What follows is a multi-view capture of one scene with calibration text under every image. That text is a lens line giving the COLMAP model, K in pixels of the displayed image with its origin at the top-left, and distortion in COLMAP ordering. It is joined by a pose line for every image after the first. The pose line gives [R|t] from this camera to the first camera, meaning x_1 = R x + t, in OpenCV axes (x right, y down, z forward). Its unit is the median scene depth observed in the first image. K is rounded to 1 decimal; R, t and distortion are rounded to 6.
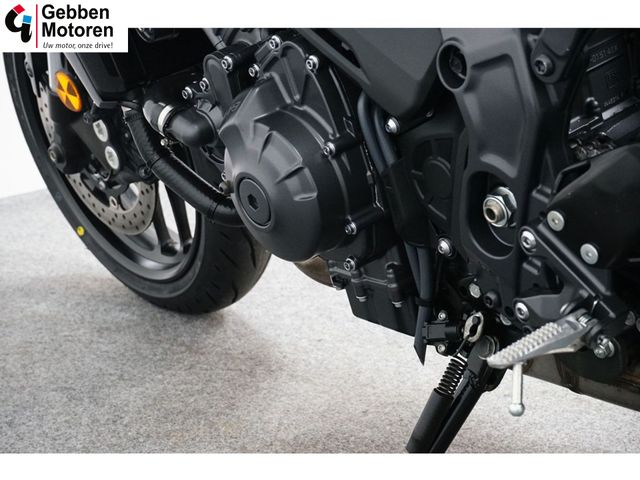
lens RADIAL K [[1301.8, 0, 320.0], [0, 1301.8, 239.8], [0, 0, 1]] dist [-0.113411, 0.000000]
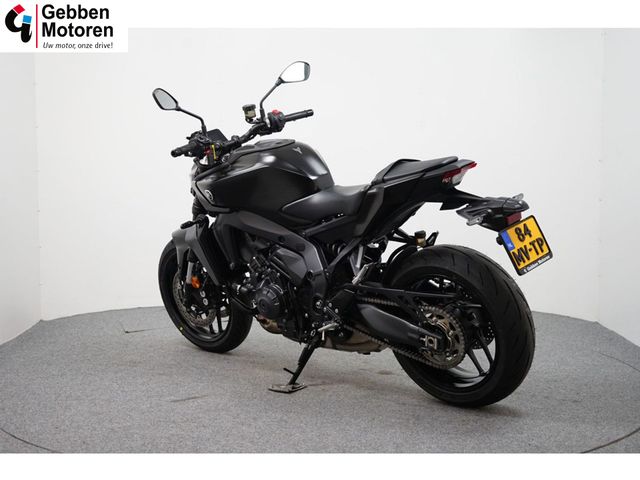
lens RADIAL K [[990.7, 0, 320.1], [0, 990.7, 240.6], [0, 0, 1]] dist [-0.011306, 0.000000]
pose [[0.986900, 0.018452, 0.160275, -0.423965], [0.010165, 0.984352, -0.175921, 0.363665], [-0.161013, 0.175246, 0.971269, -2.457541]]
